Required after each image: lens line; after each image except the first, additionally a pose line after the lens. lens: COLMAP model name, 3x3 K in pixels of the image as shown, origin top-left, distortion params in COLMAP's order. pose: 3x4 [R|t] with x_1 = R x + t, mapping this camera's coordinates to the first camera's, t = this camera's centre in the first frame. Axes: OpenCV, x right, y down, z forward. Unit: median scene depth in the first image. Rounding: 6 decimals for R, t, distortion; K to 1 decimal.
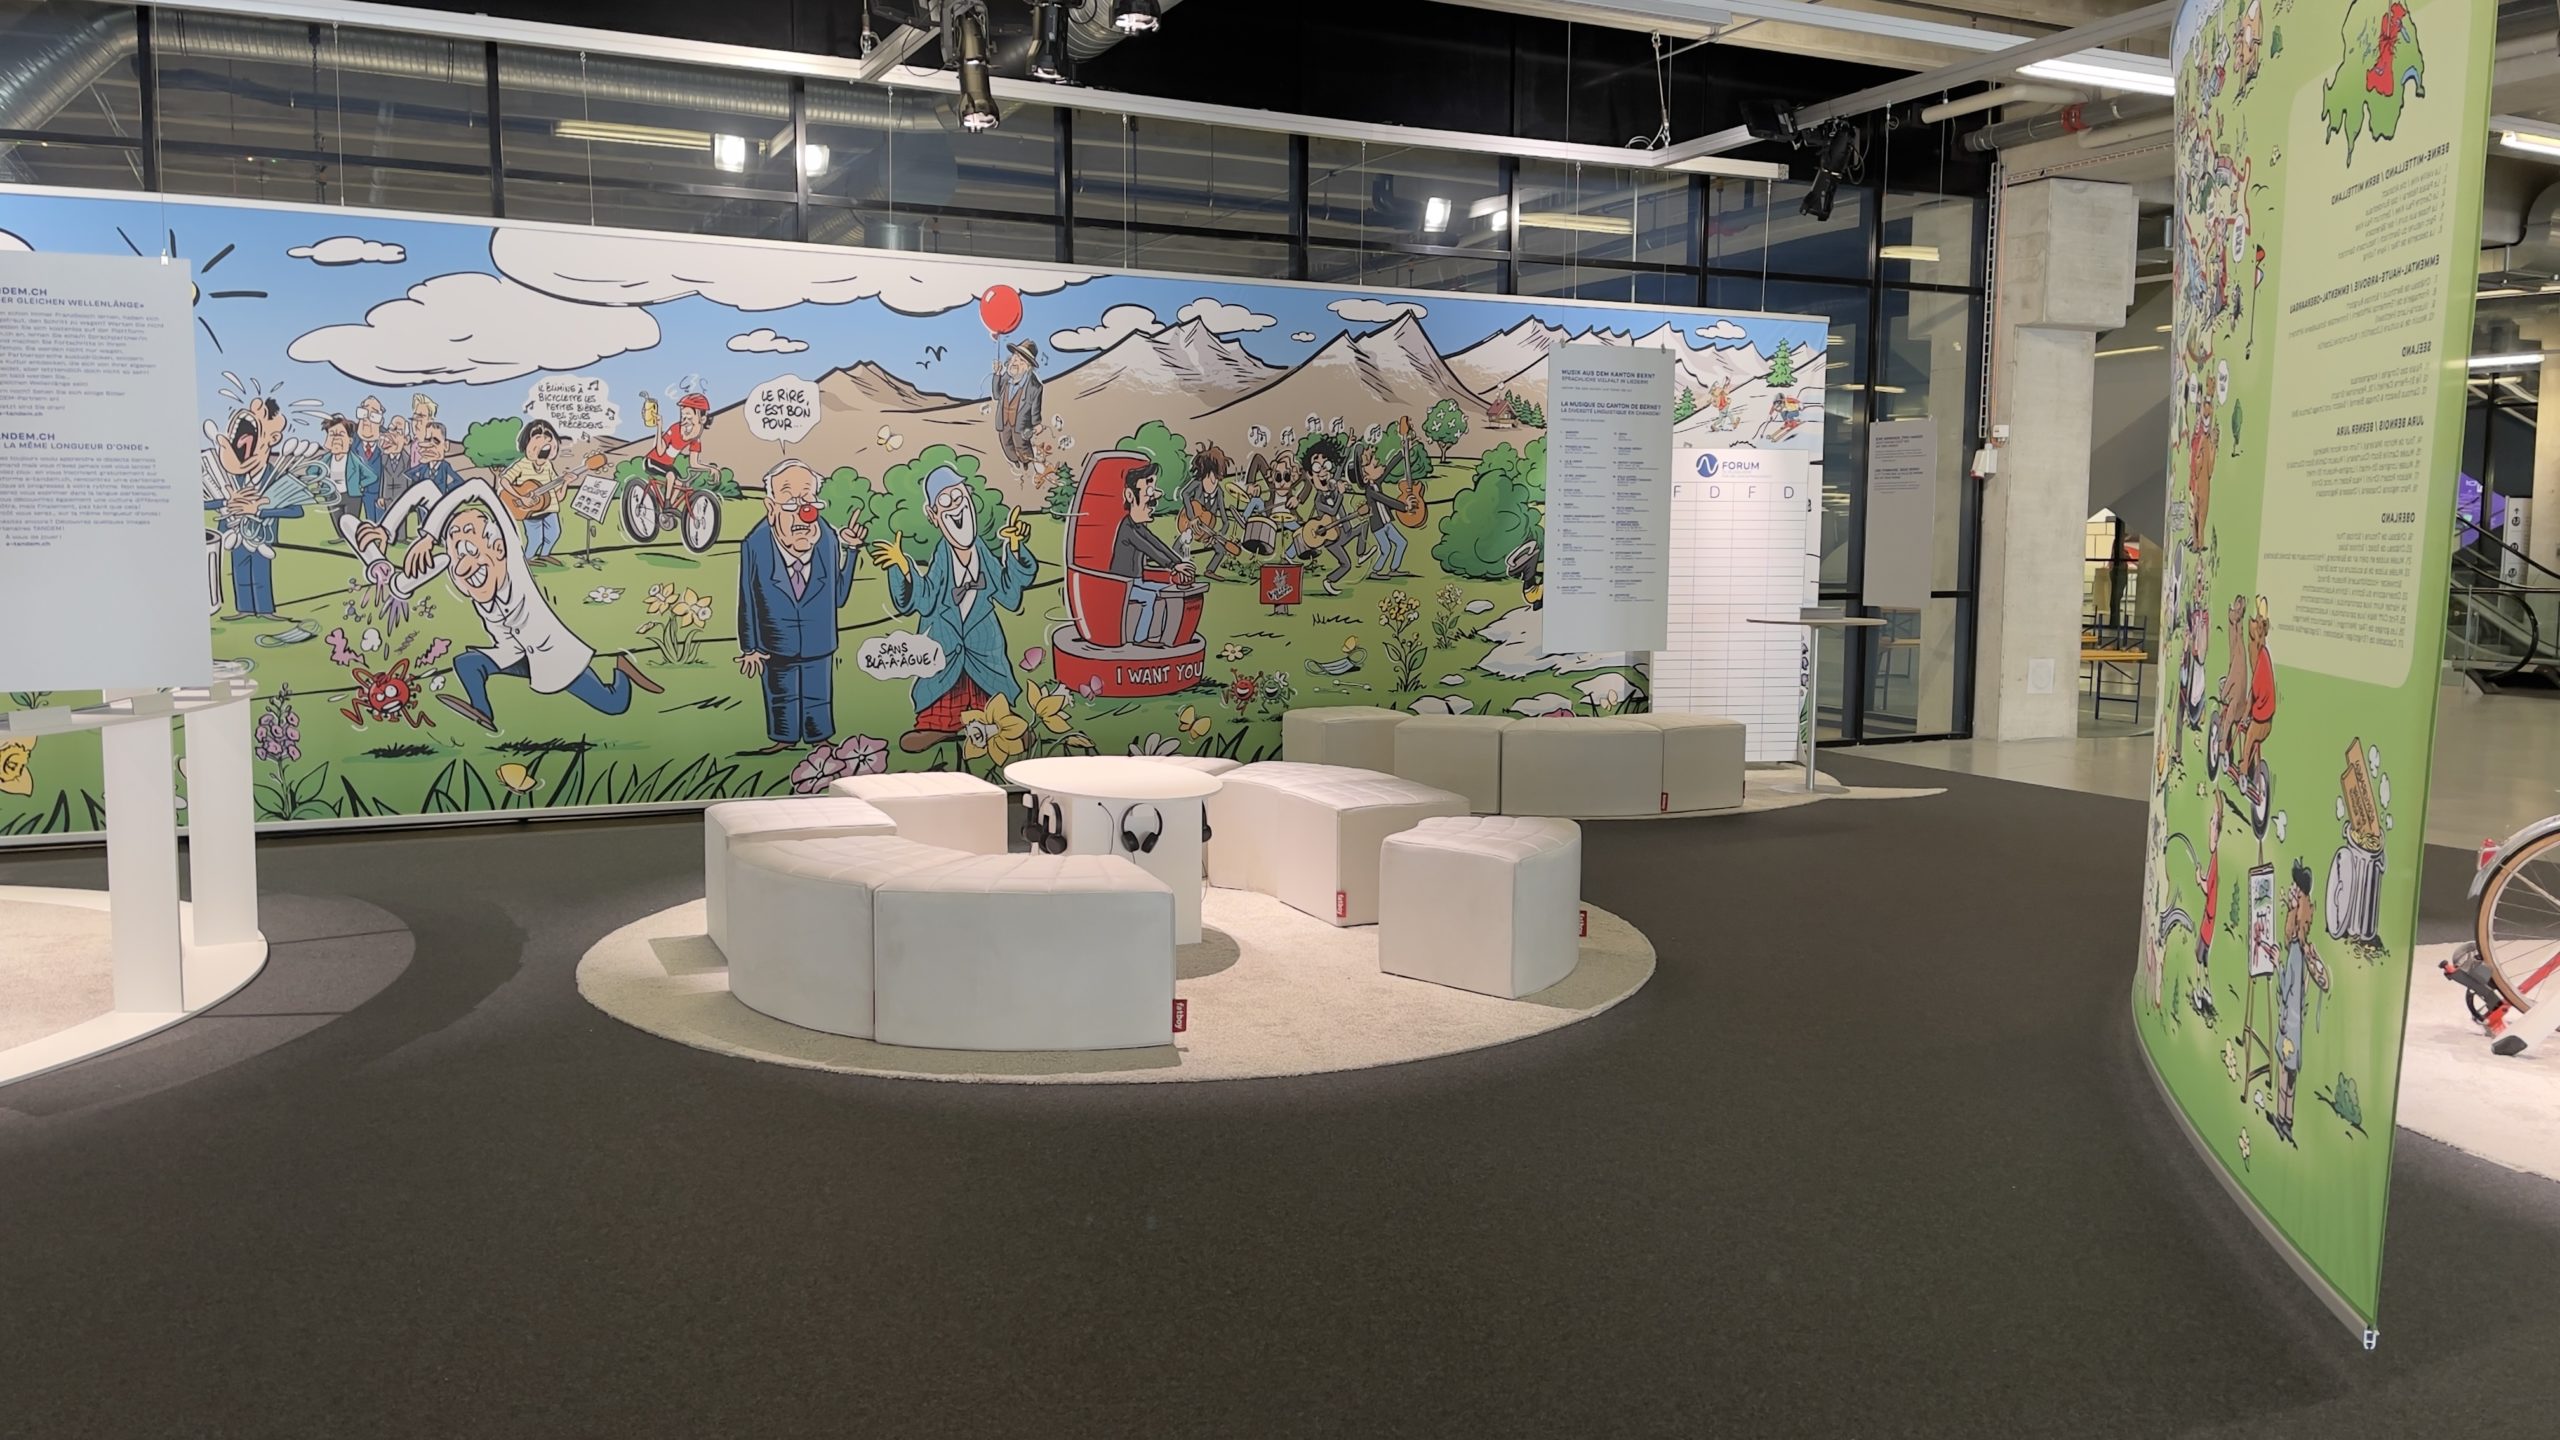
lens RADIAL K [[1980.3, 0, 1282.4], [0, 1980.3, 787.1], [0, 0, 1]] dist [0.070983, -0.049844]
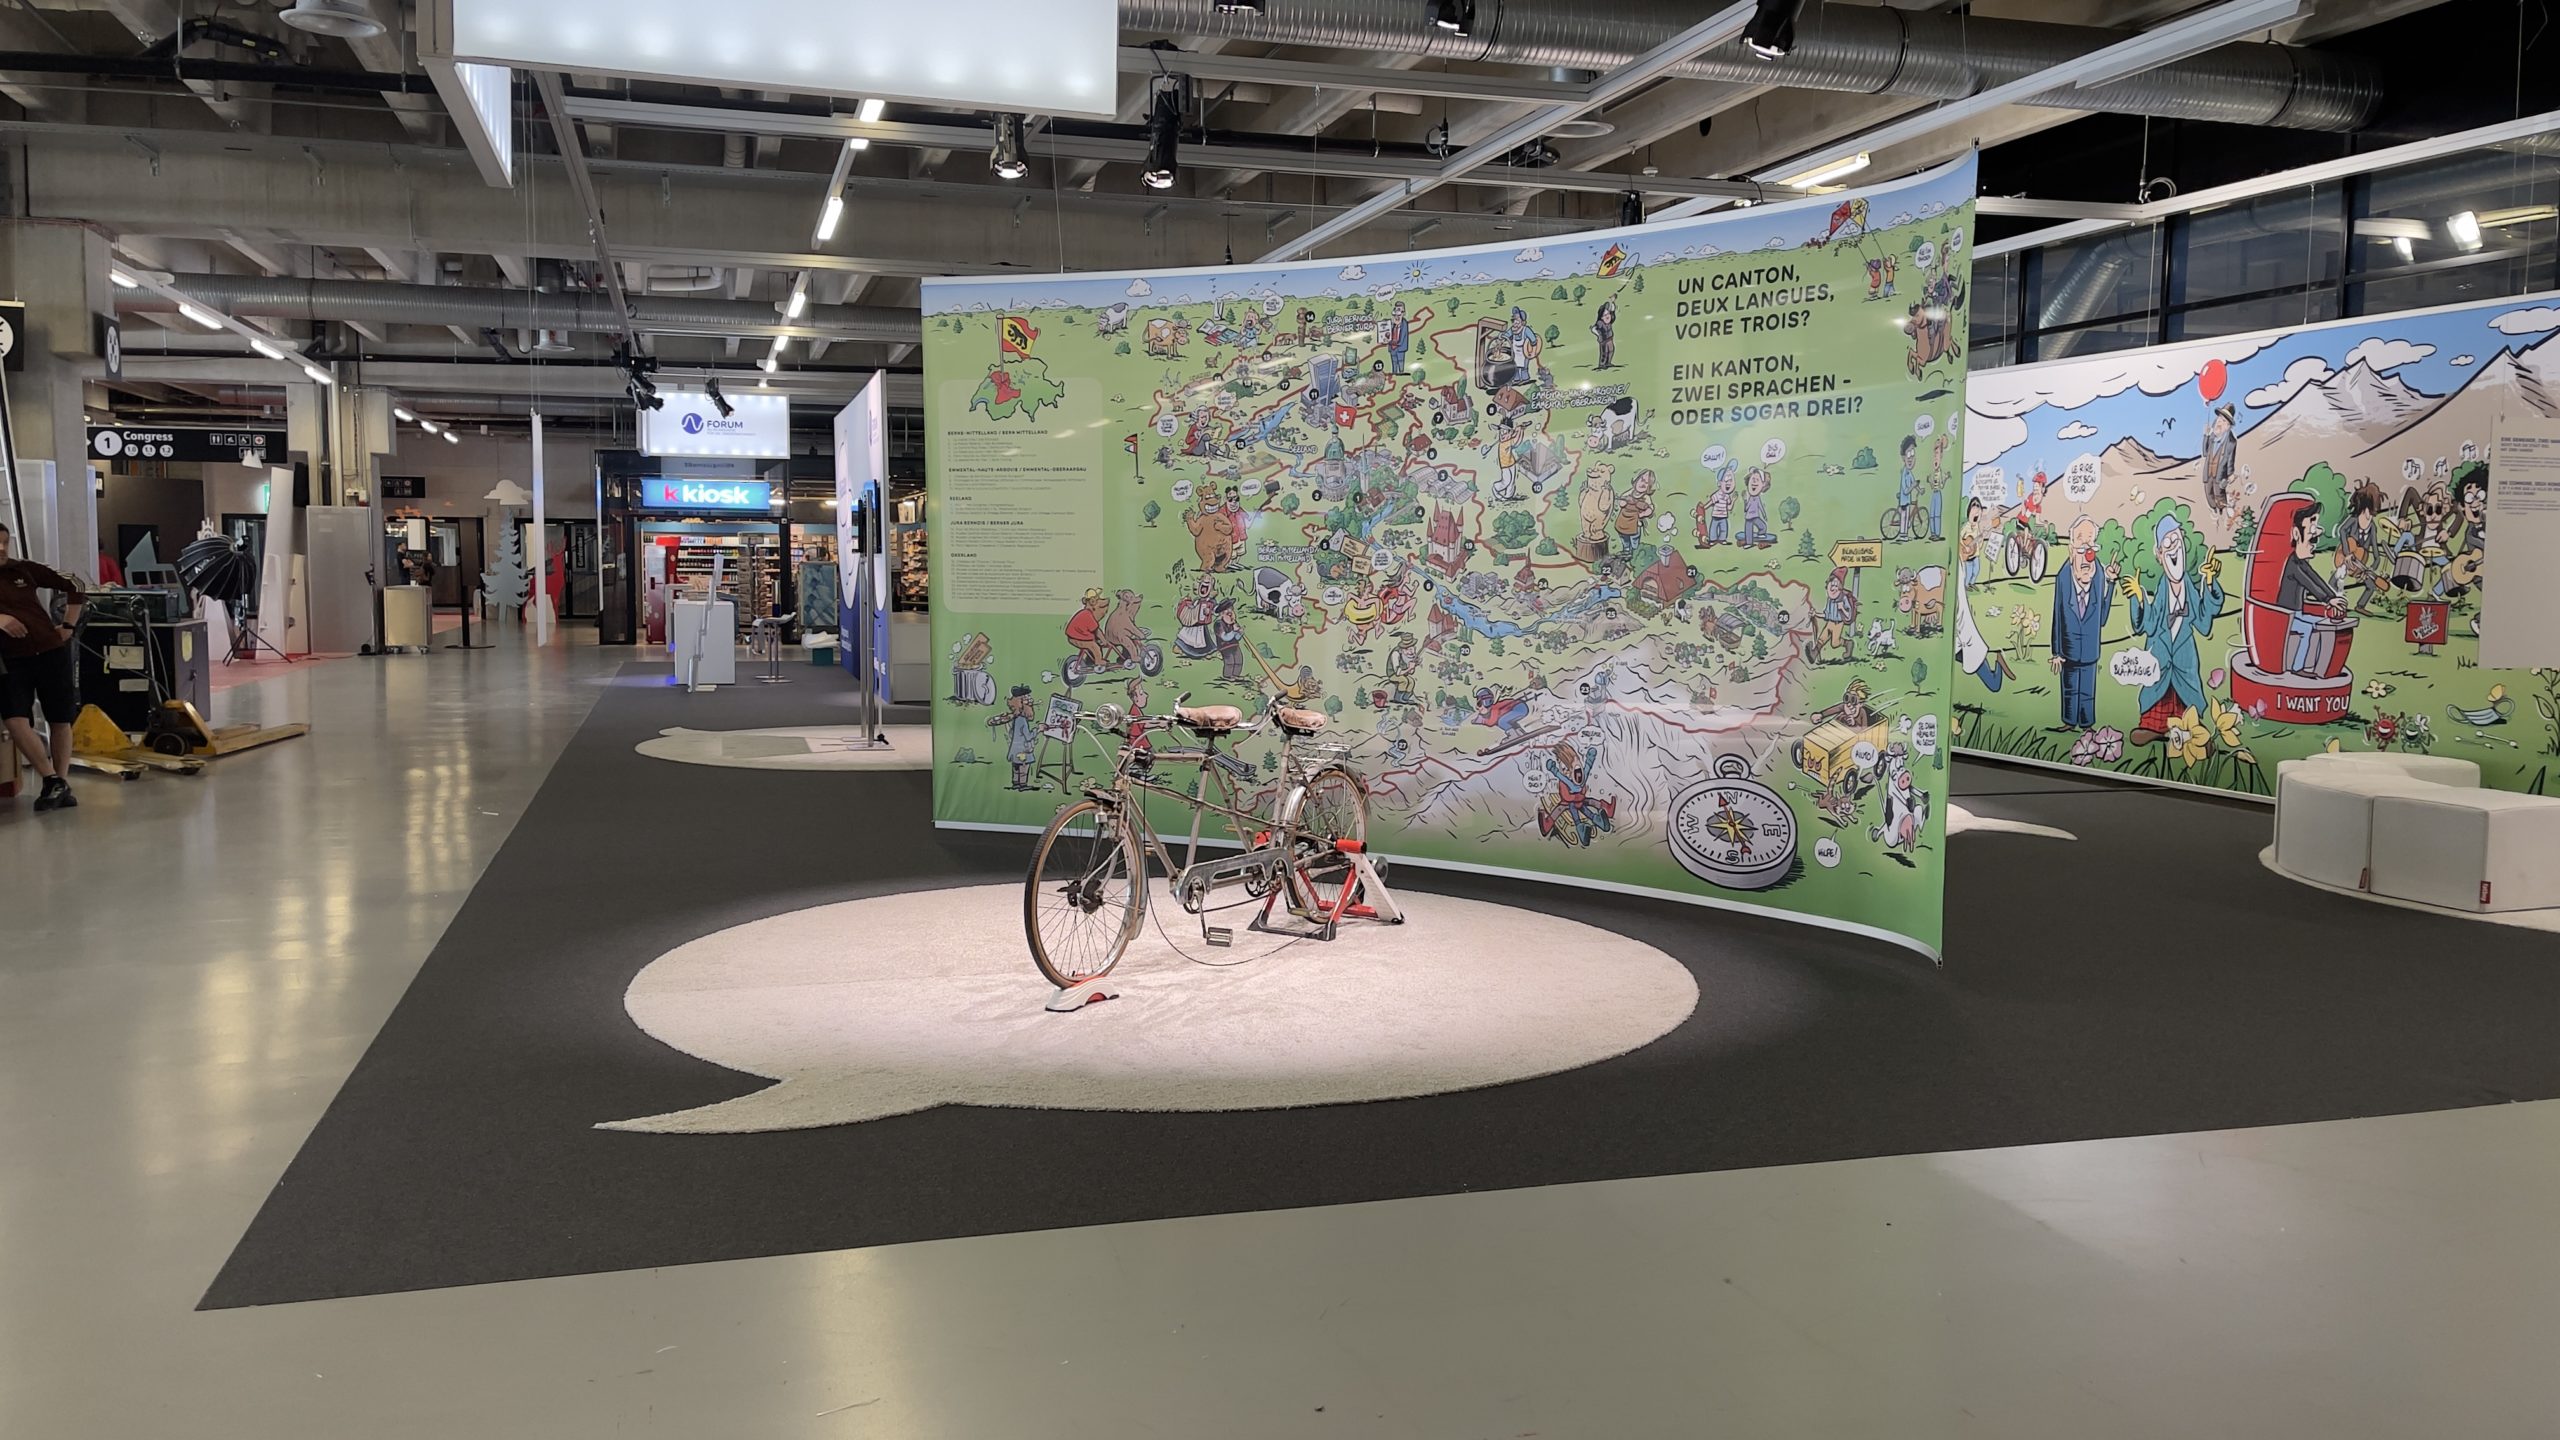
lens RADIAL K [[1980.3, 0, 1281.9], [0, 1980.3, 733.7], [0, 0, 1]] dist [0.070983, -0.049844]
pose [[-0.181504, 0.080315, -0.980105, 1.094827], [-0.132015, 0.985648, 0.105217, -0.082900], [0.974489, 0.148486, -0.168296, 0.667158]]
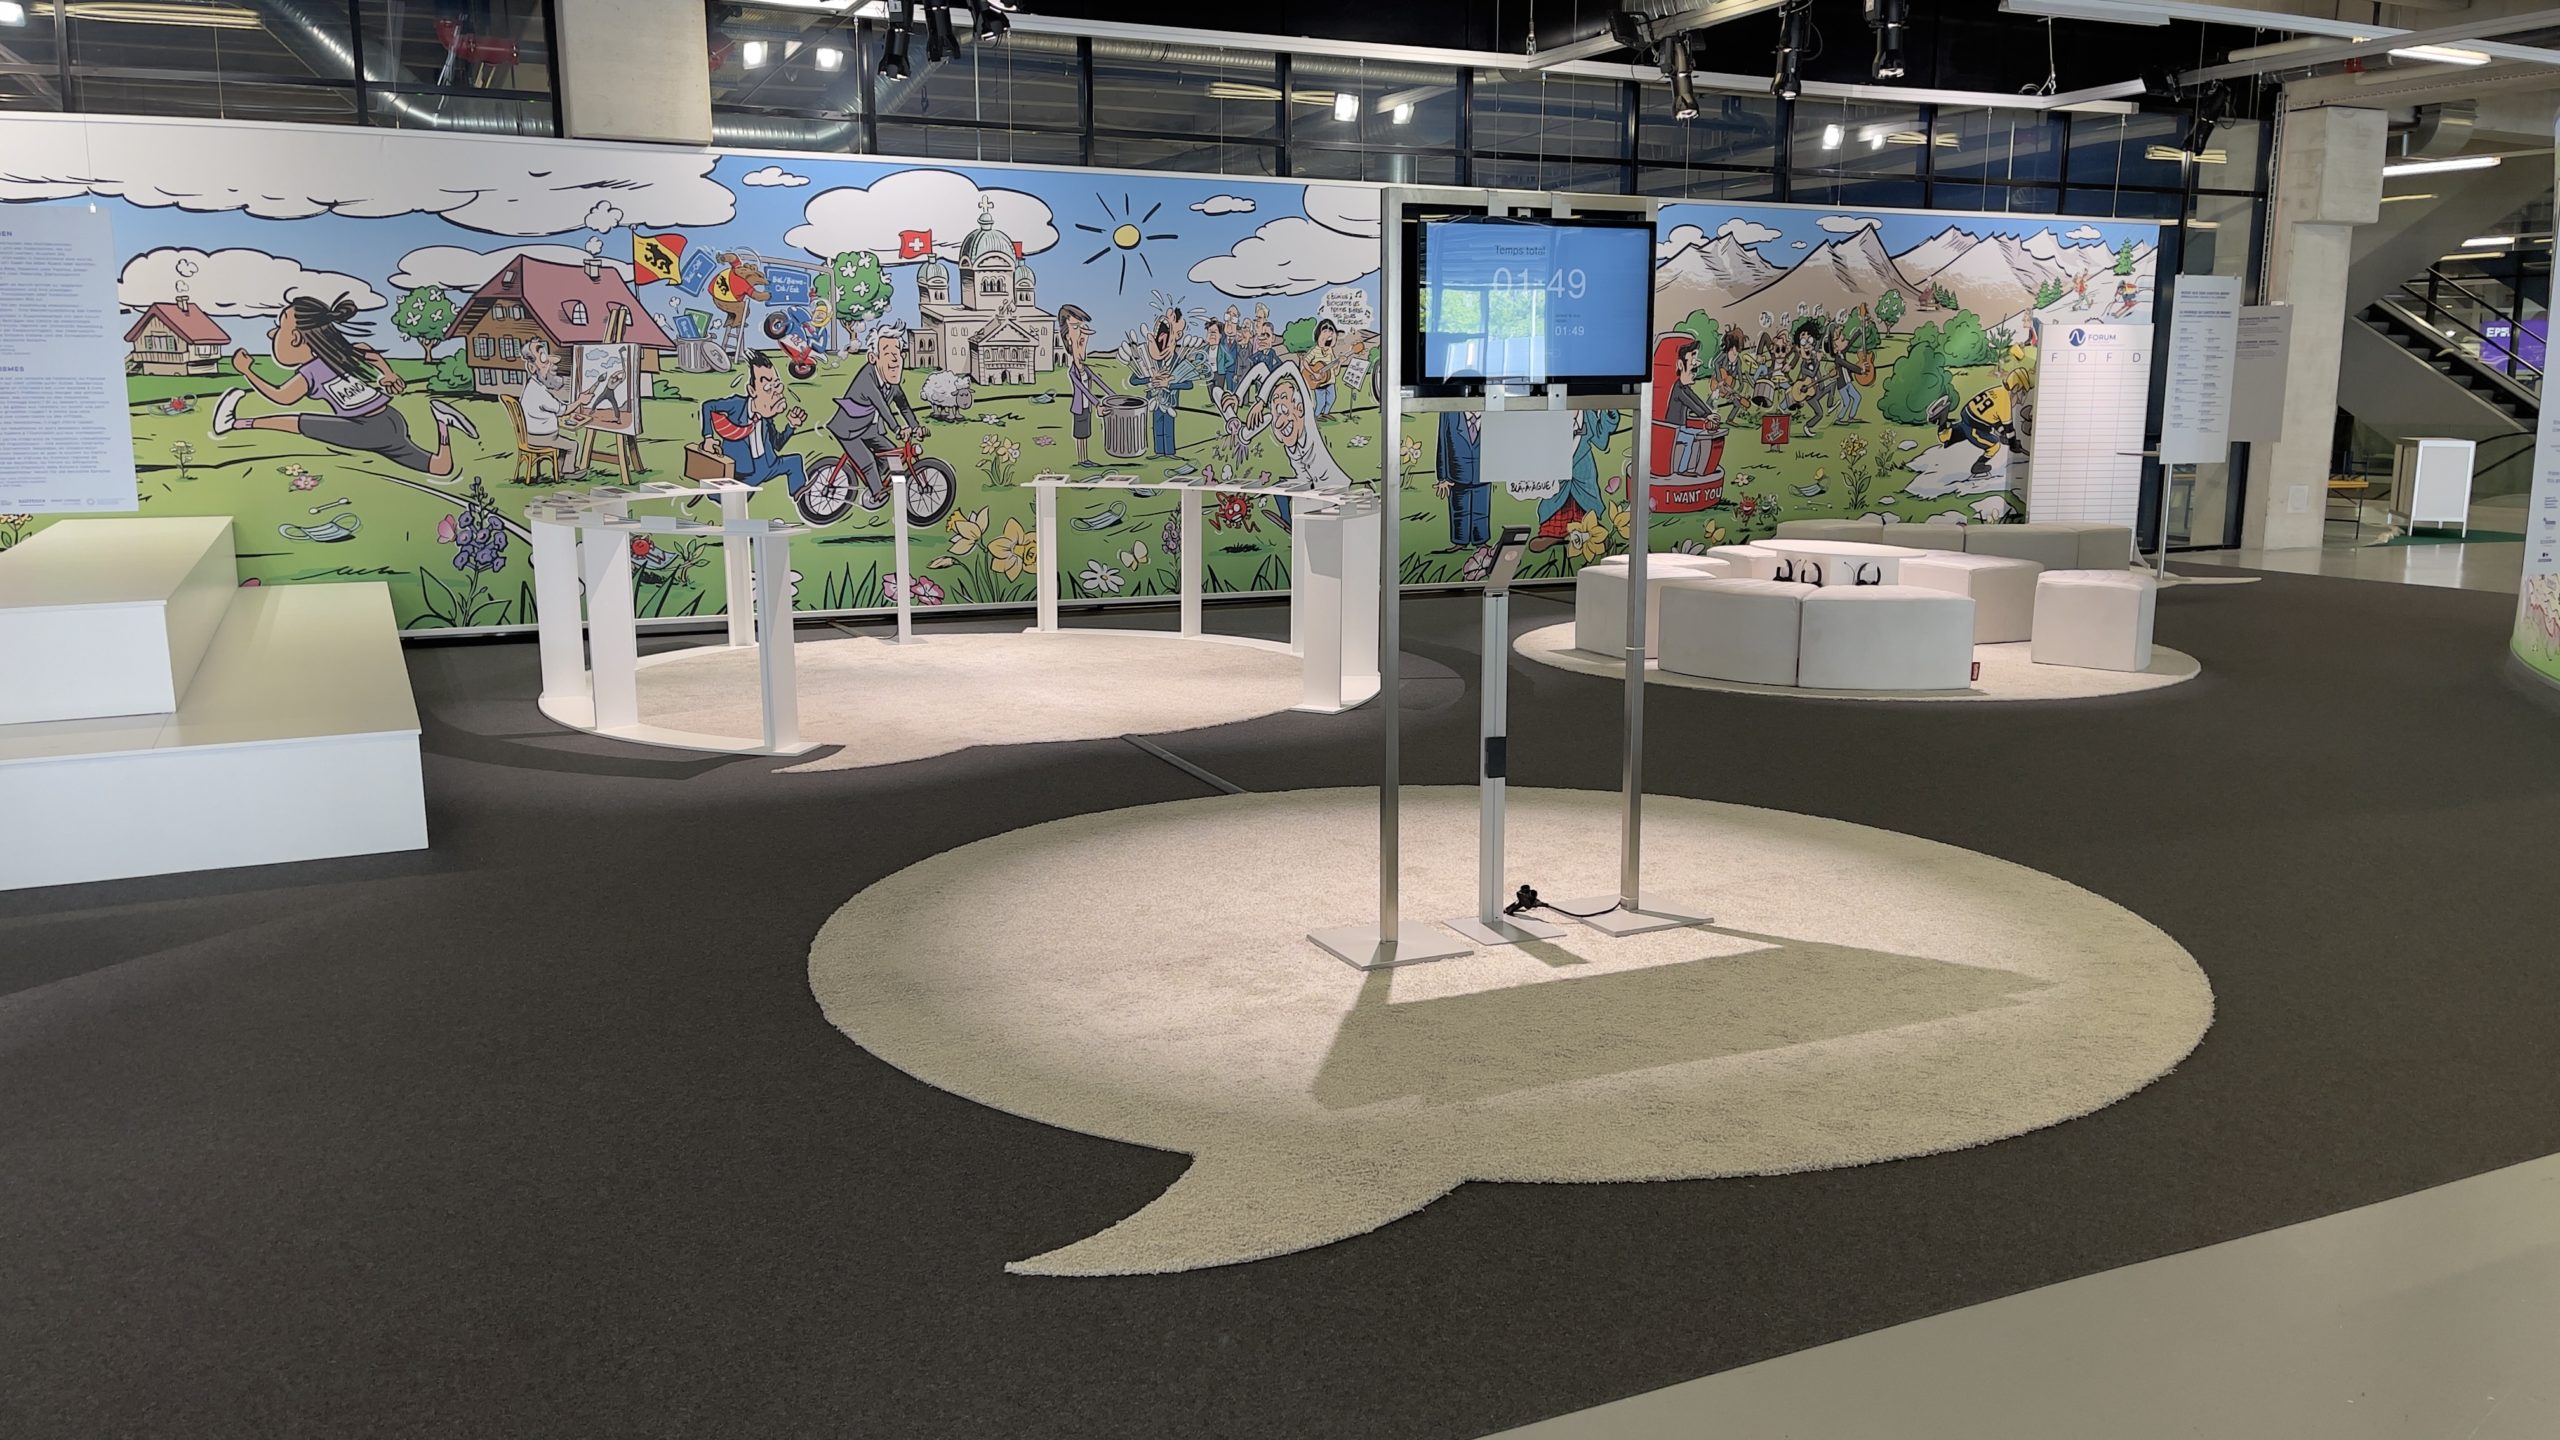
lens RADIAL K [[1980.3, 0, 1309.7], [0, 1980.3, 771.5], [0, 0, 1]] dist [0.070983, -0.049844]
pose [[0.999964, -0.004118, -0.007363, -0.326625], [0.004576, 0.997979, 0.063383, 0.046186], [0.007087, -0.063414, 0.997962, -0.402206]]
